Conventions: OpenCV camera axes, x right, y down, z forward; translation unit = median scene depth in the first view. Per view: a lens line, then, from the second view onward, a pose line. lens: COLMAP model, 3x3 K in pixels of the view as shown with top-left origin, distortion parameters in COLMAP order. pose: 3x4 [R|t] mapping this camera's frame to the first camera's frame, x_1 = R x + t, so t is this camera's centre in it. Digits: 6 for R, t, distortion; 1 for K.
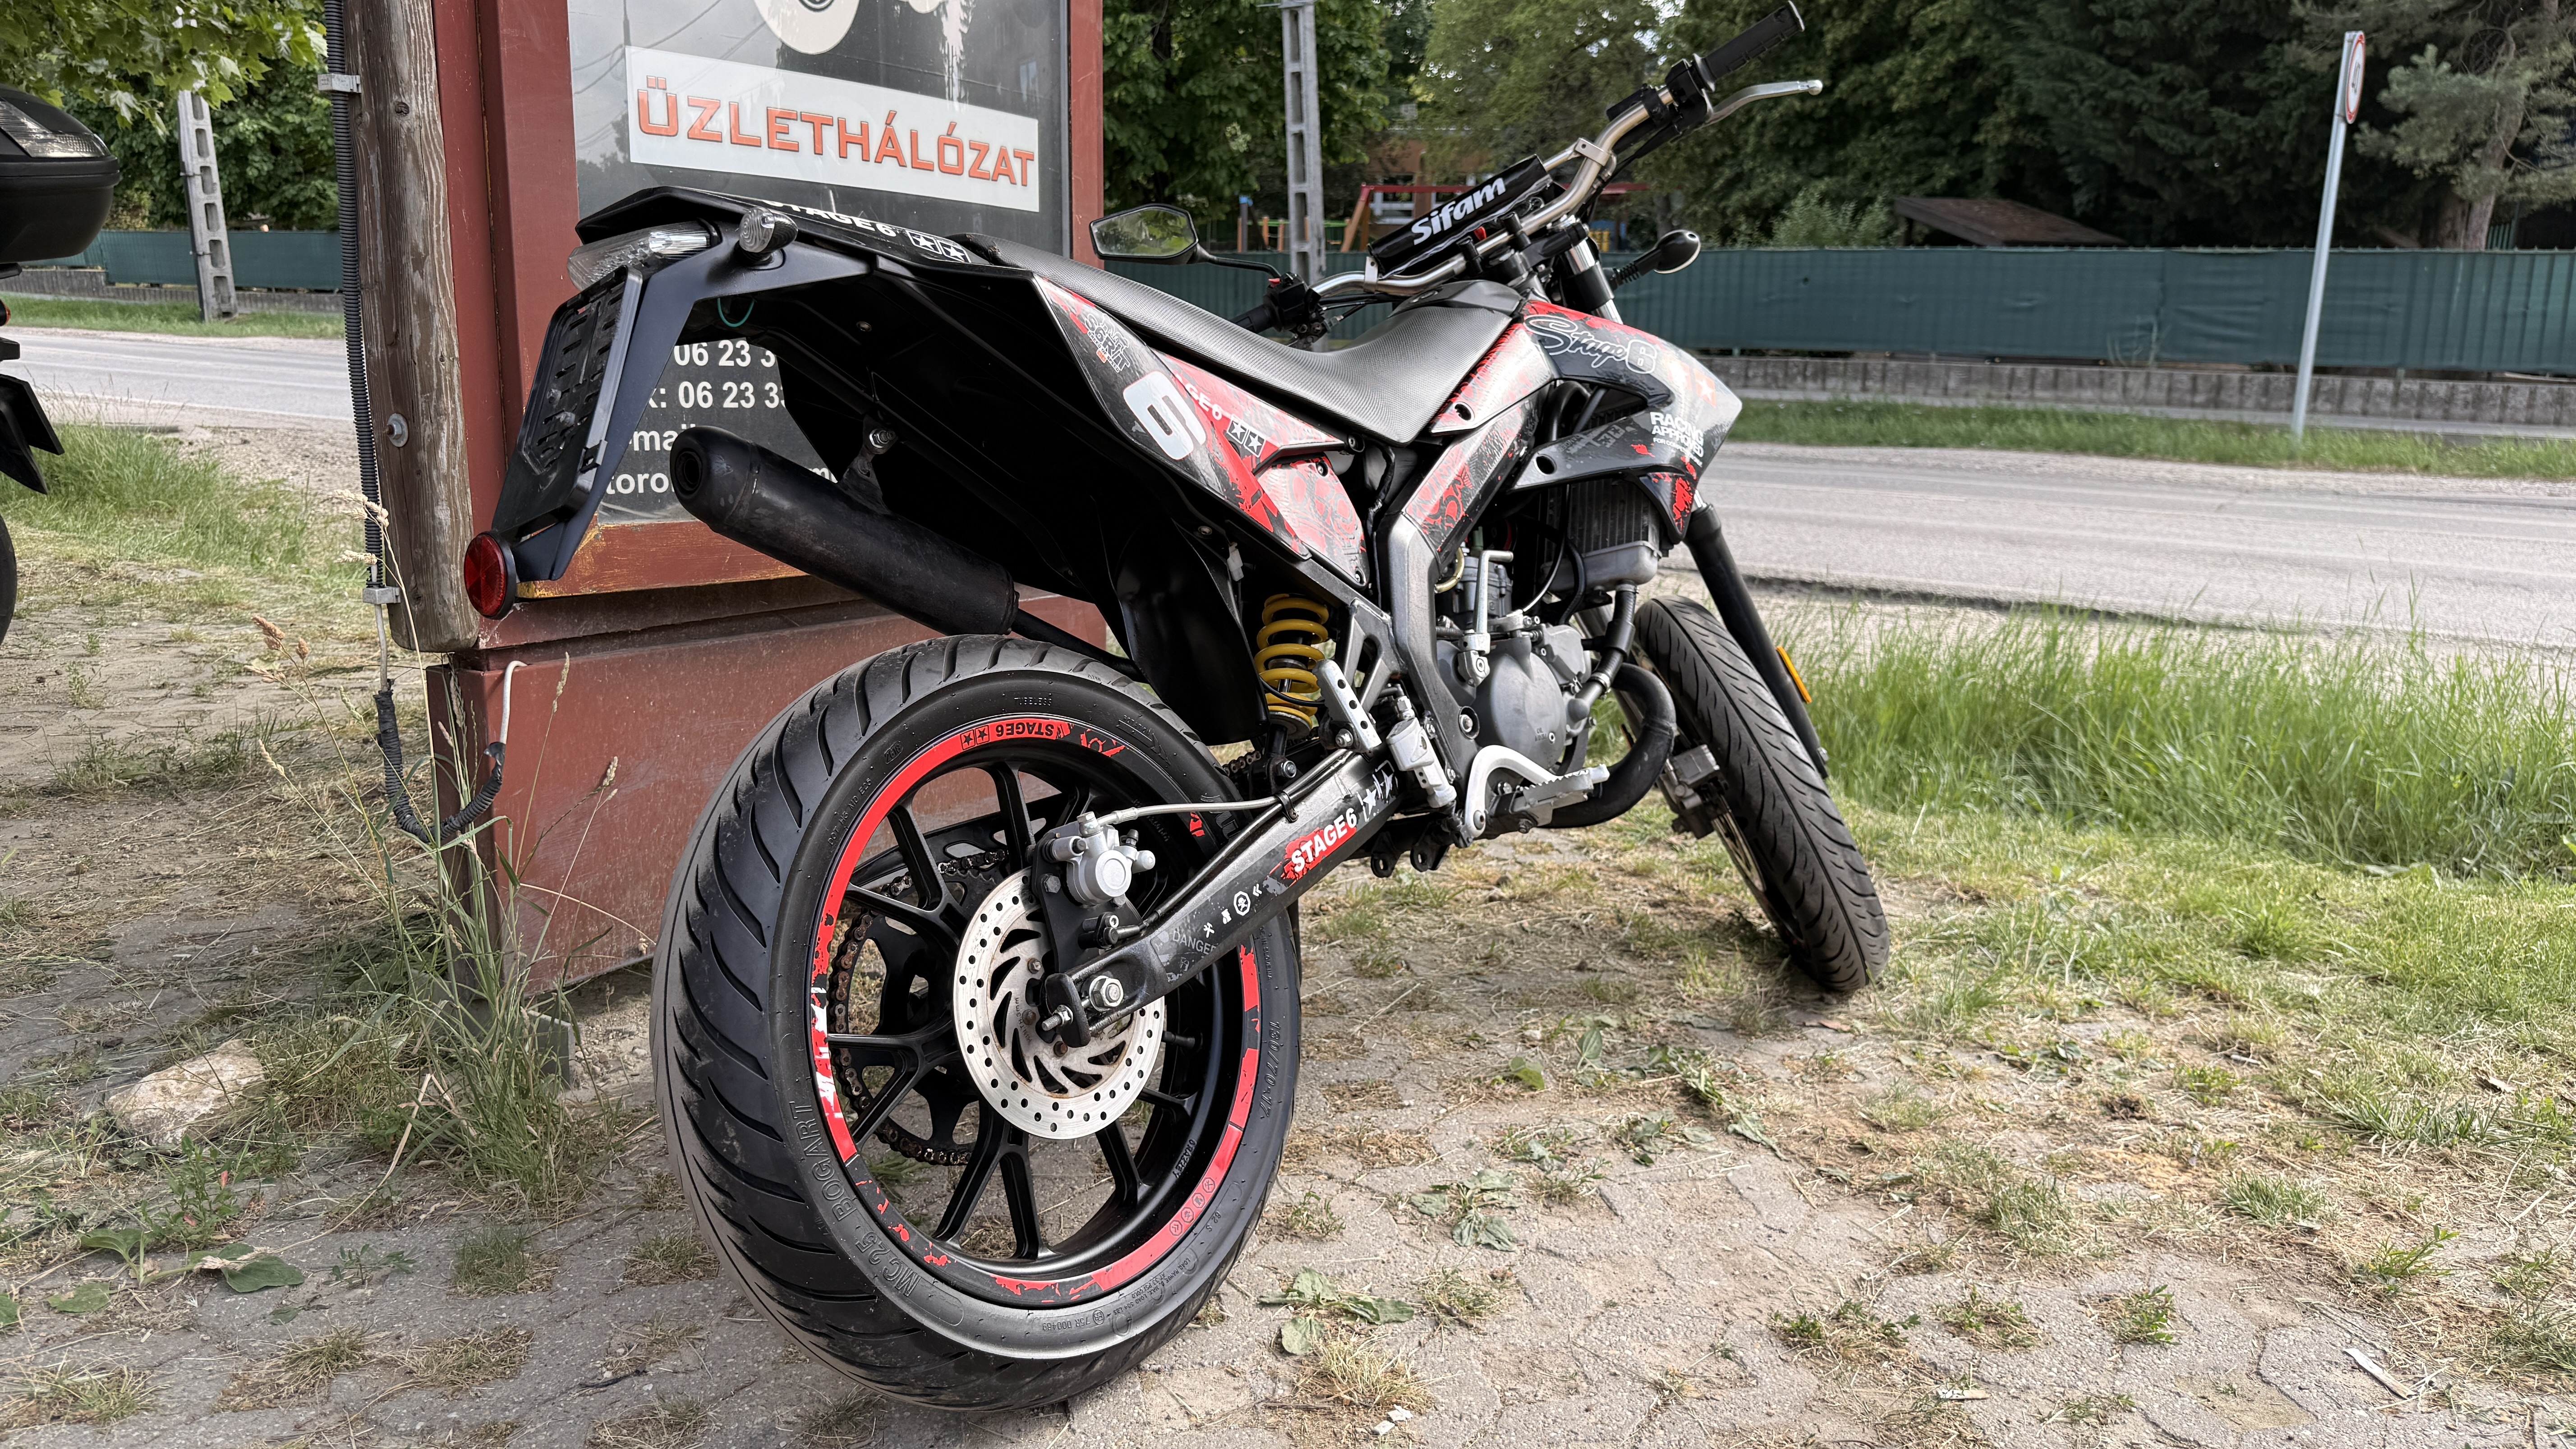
lens RADIAL K [[1829.5, 0, 1282.7], [0, 1829.5, 710.5], [0, 0, 1]] dist [0.014248, -0.035282]
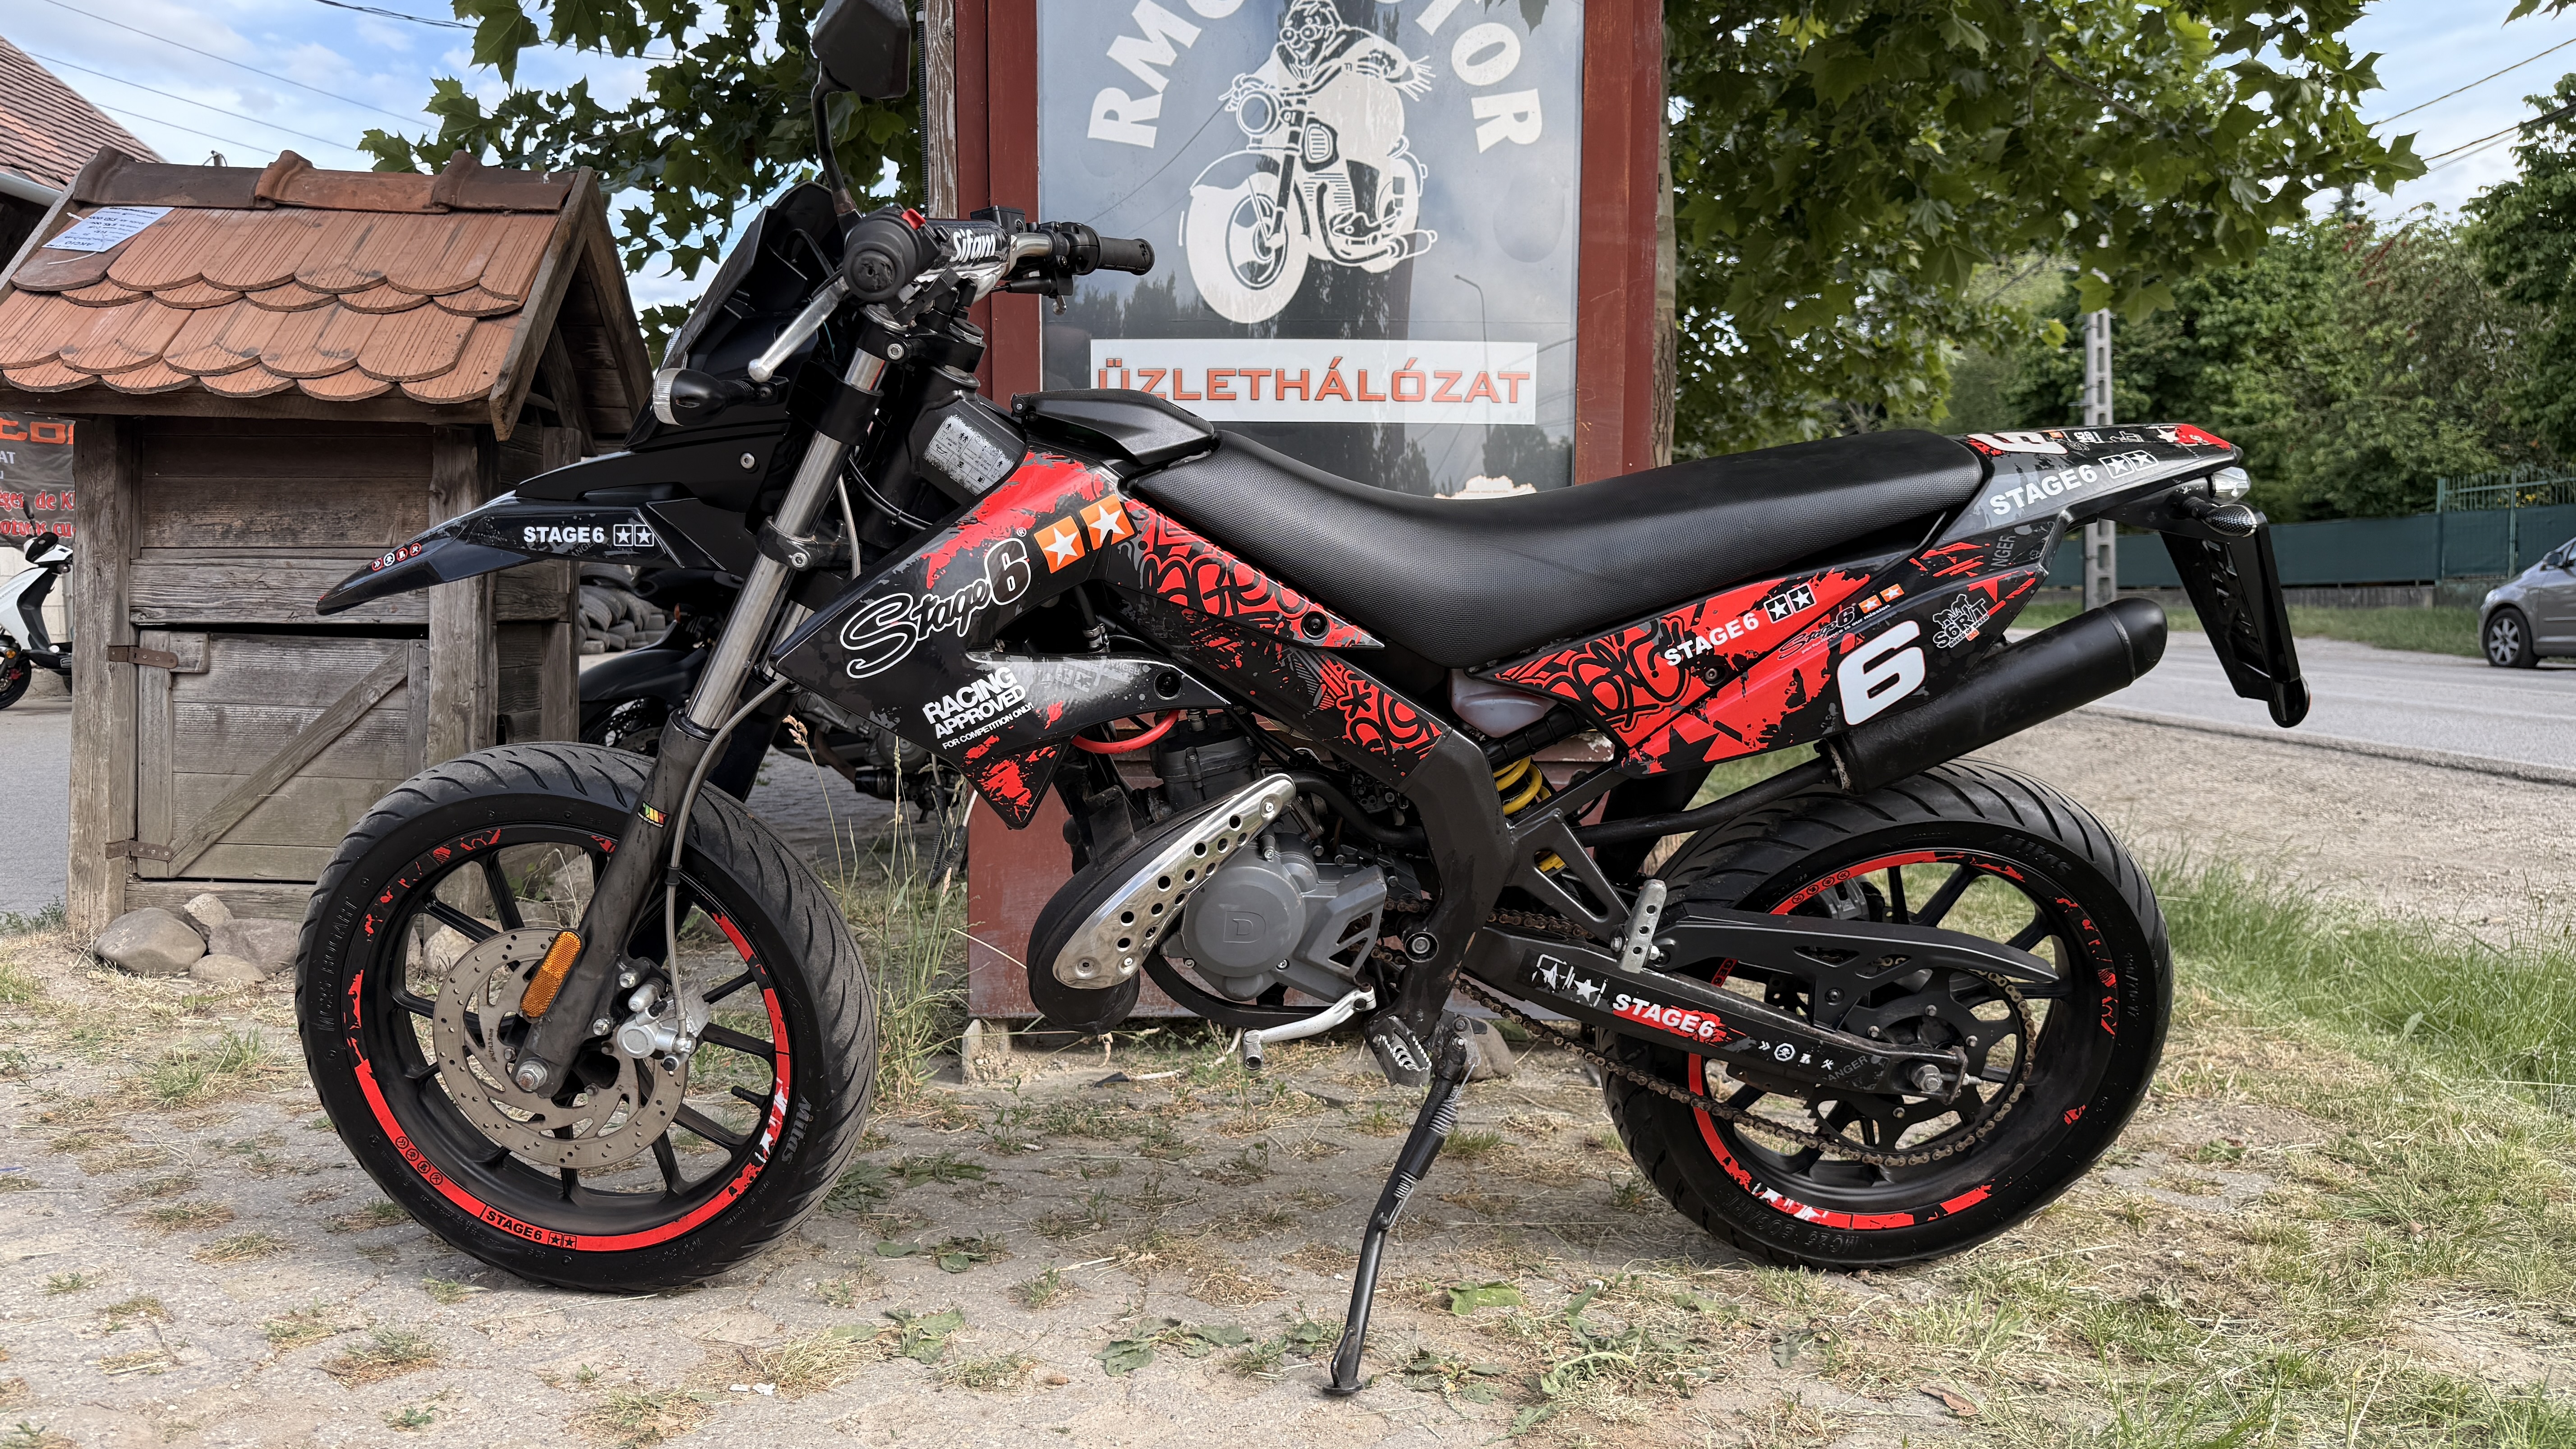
lens RADIAL K [[1829.5, 0, 1281.3], [0, 1829.5, 742.8], [0, 0, 1]] dist [0.014248, -0.035282]
pose [[0.554846, 0.033450, -0.831280, 0.743584], [-0.153158, 0.986221, -0.062542, 0.003985], [0.817734, 0.162018, 0.552324, 0.332845]]
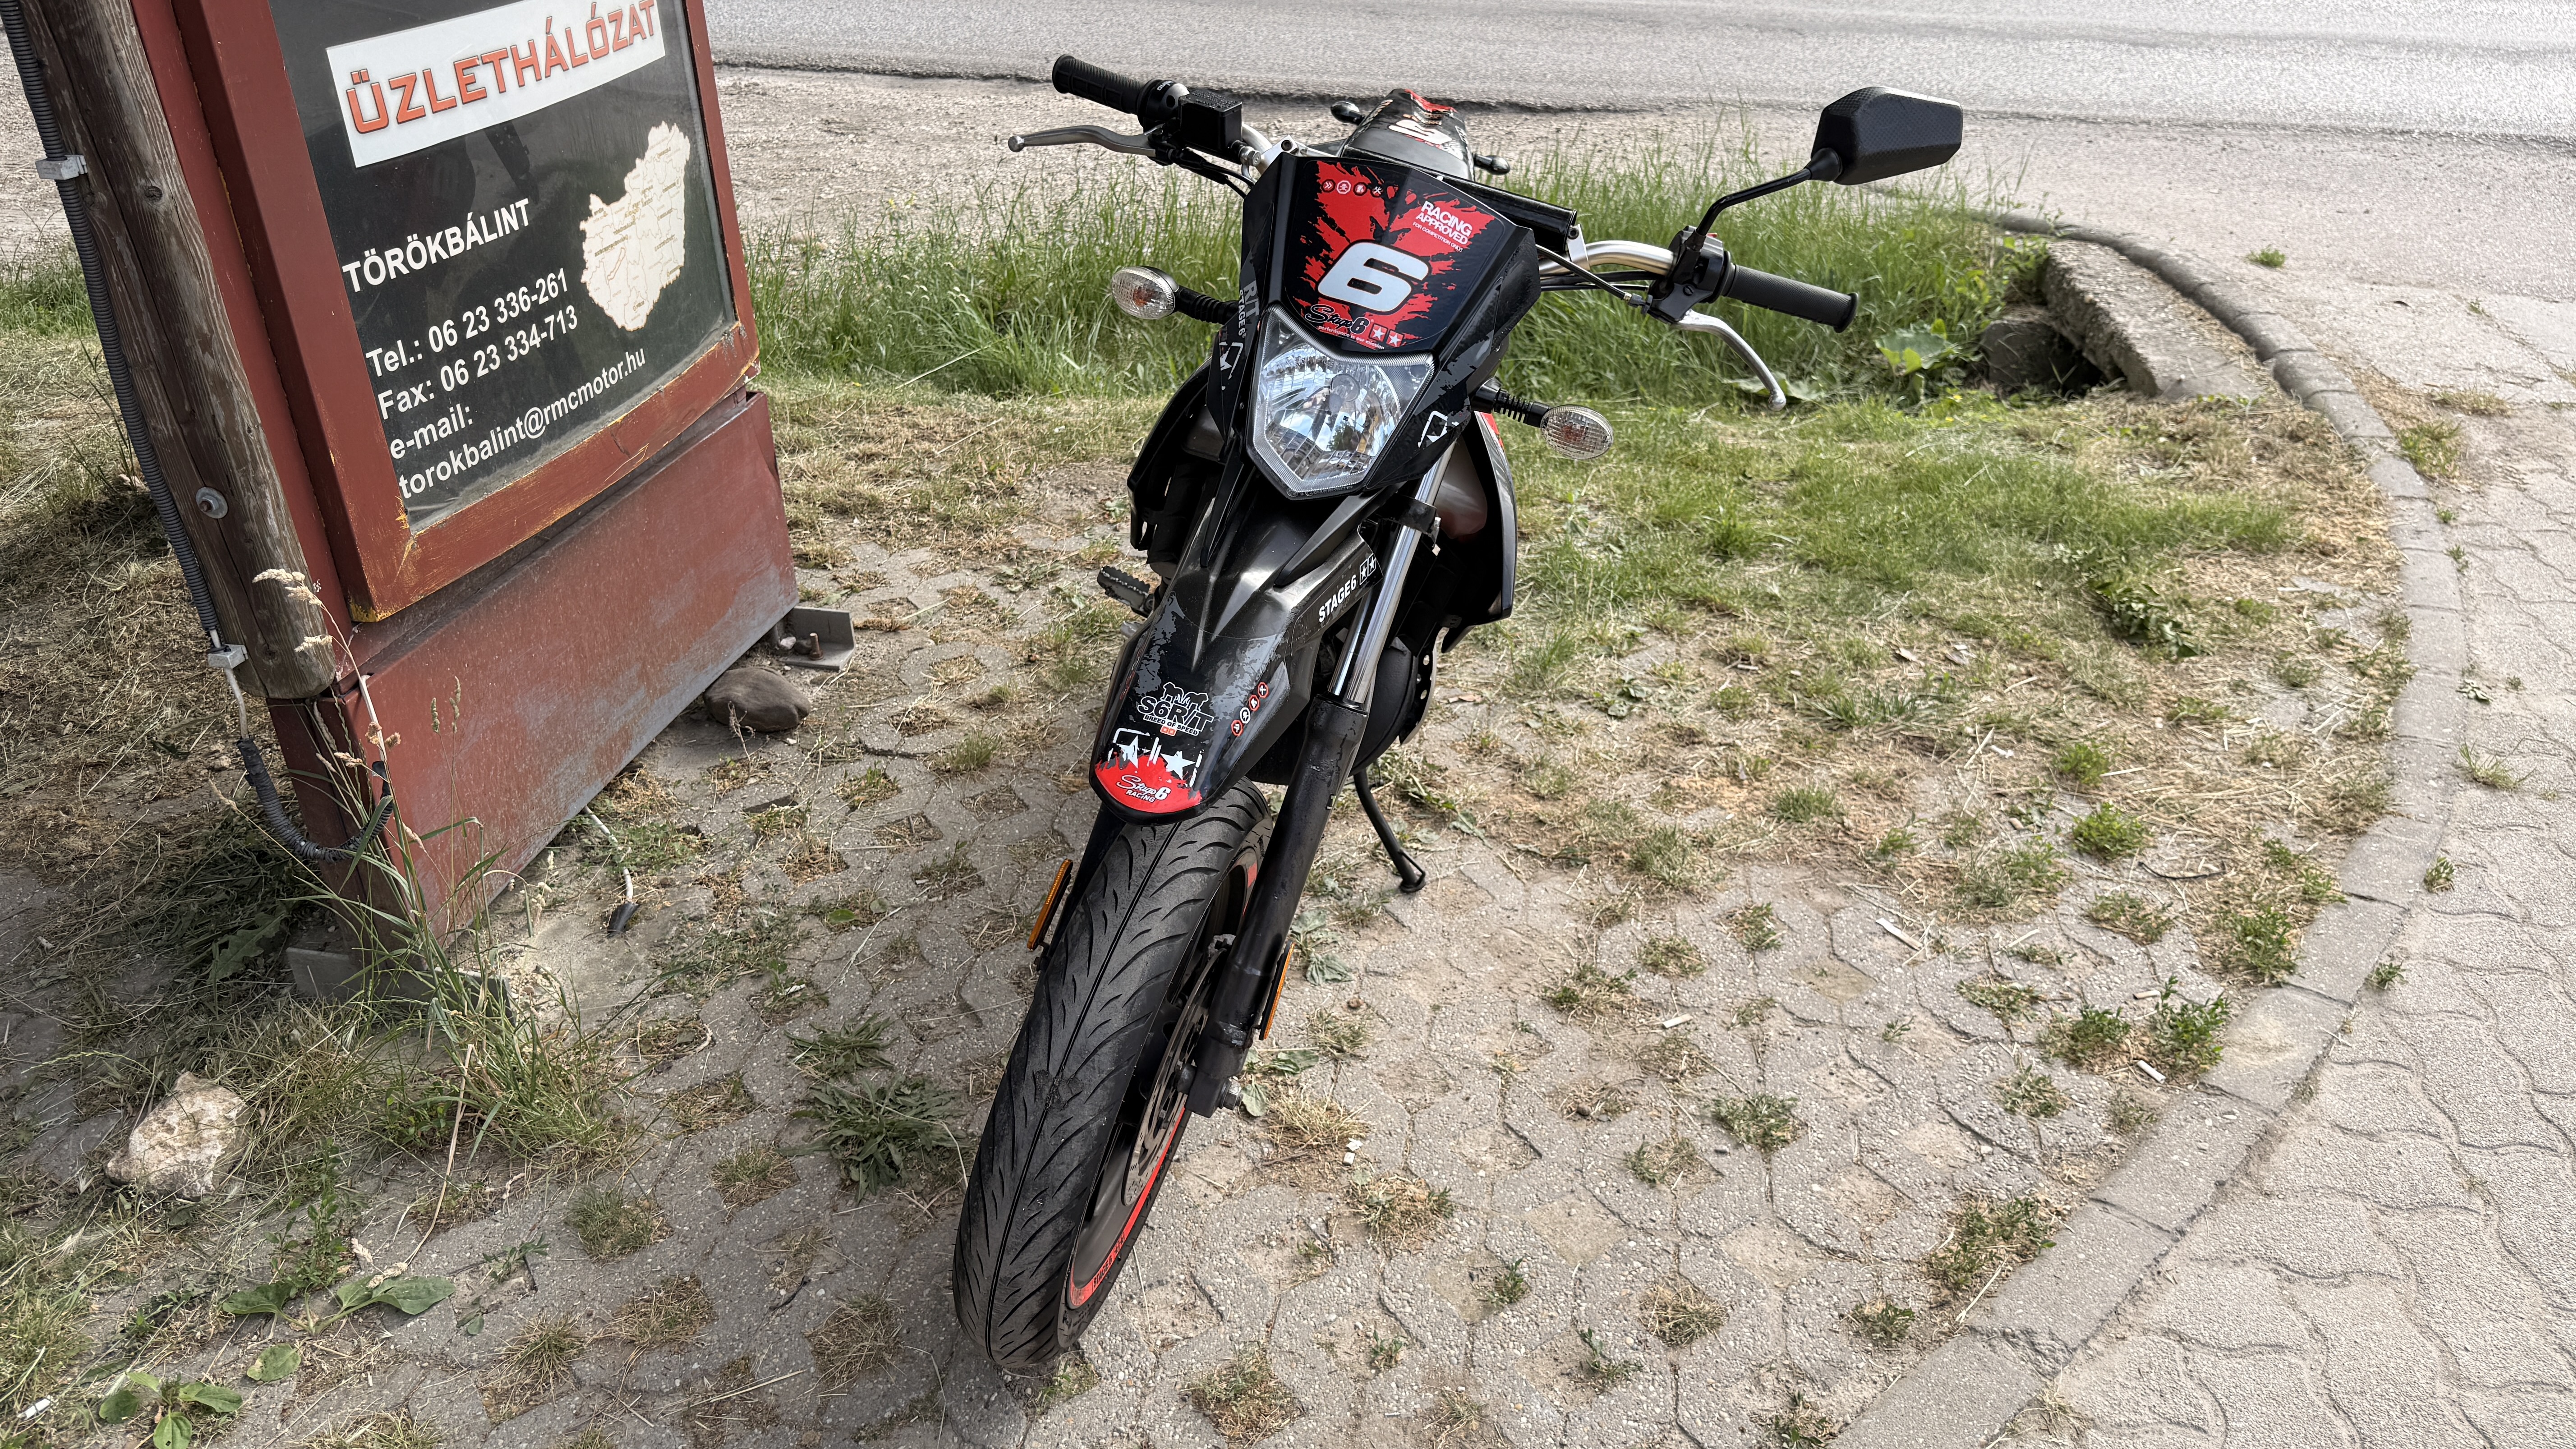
lens RADIAL K [[1829.5, 0, 1261.4], [0, 1829.5, 705.1], [0, 0, 1]] dist [0.014248, -0.035282]
pose [[0.929171, -0.207126, 0.306169, -0.224979], [0.100485, 0.938610, 0.330021, -0.256741], [-0.355729, -0.275880, 0.892943, -0.095704]]
